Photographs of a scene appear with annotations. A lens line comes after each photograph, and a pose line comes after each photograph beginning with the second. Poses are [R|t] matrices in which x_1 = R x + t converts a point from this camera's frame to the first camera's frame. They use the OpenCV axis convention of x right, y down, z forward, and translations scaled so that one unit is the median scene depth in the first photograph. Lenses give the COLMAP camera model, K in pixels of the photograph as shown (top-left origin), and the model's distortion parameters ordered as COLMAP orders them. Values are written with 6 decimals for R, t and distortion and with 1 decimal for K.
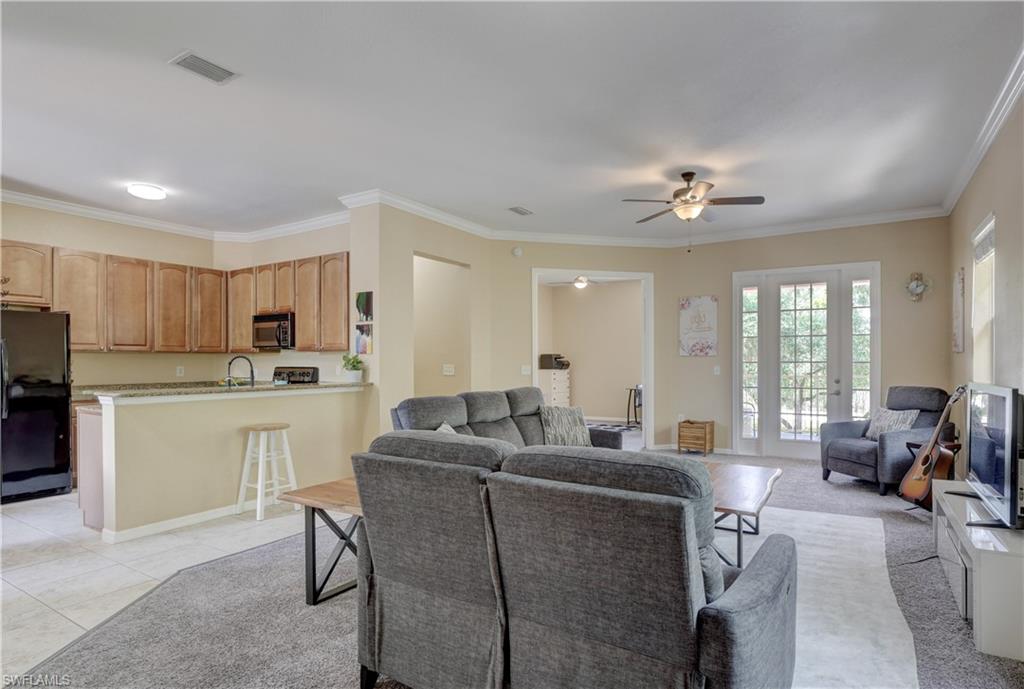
lens RADIAL K [[535.7, 0, 546.3], [0, 535.7, 363.9], [0, 0, 1]] dist [-0.012813, -0.000360]
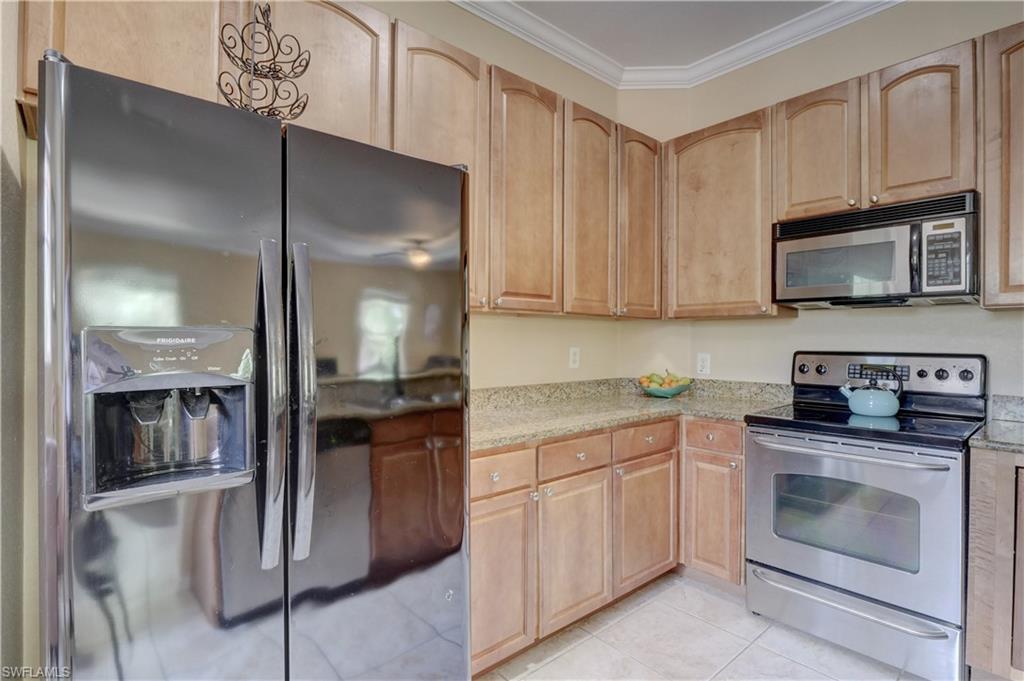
lens RADIAL K [[500.8, 0, 509.3], [0, 500.8, 339.1], [0, 0, 1]] dist [-0.013561, -0.000587]
pose [[0.945942, 0.006002, -0.324279, -0.641001], [-0.008069, 0.999955, -0.005030, -0.000260], [0.324234, 0.007375, 0.945948, 0.605131]]
